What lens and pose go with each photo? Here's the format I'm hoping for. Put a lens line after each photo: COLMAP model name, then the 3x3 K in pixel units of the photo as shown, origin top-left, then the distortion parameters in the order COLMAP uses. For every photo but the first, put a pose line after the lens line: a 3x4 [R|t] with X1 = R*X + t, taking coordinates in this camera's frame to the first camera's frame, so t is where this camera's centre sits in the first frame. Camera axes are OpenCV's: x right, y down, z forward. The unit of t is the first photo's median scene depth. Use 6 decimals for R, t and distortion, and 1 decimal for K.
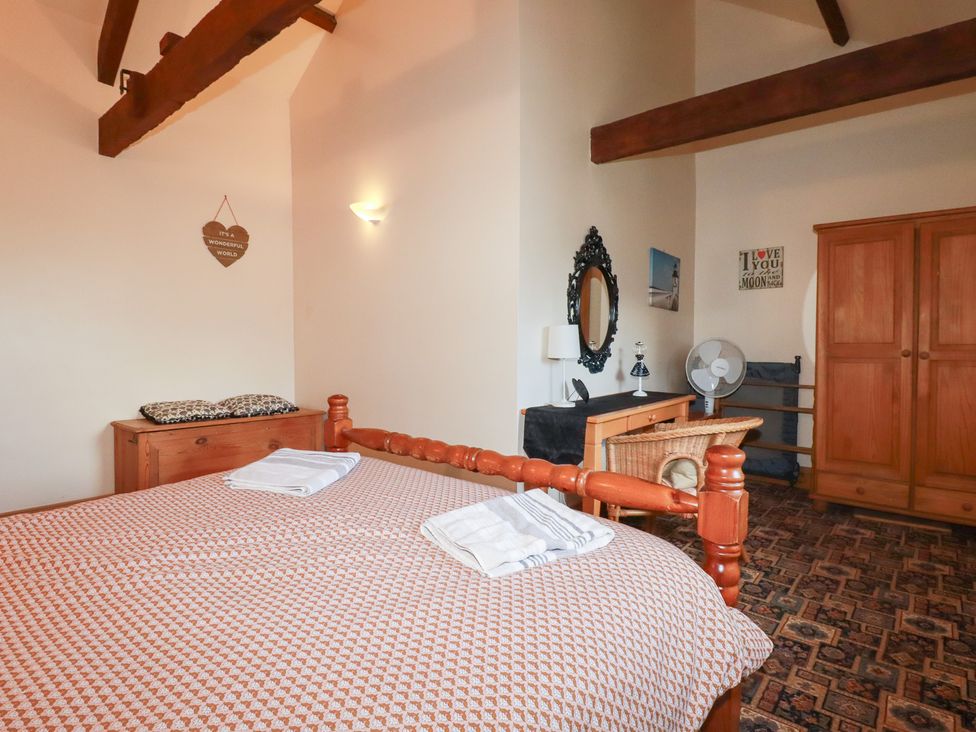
lens RADIAL K [[524.8, 0, 494.1], [0, 524.8, 361.3], [0, 0, 1]] dist [-0.014563, 0.000284]
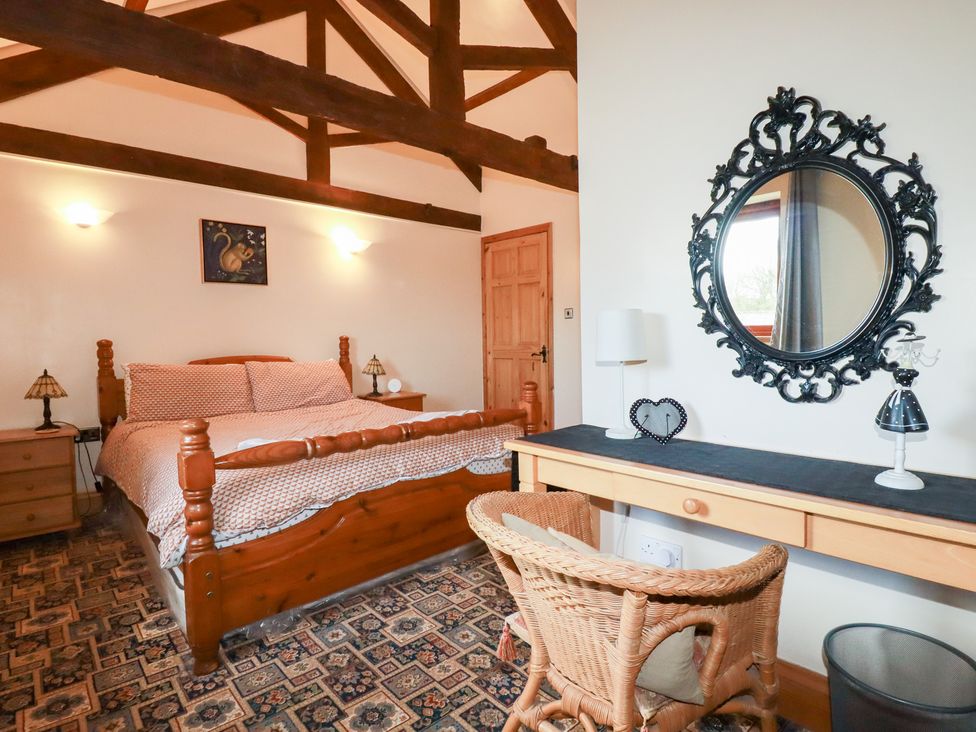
lens RADIAL K [[524.8, 0, 493.4], [0, 524.8, 367.1], [0, 0, 1]] dist [-0.014563, 0.000284]
pose [[-0.133105, 0.058923, -0.989349, 1.384576], [-0.021935, 0.997812, 0.062378, -0.063016], [0.990859, 0.030004, -0.131522, 1.623061]]
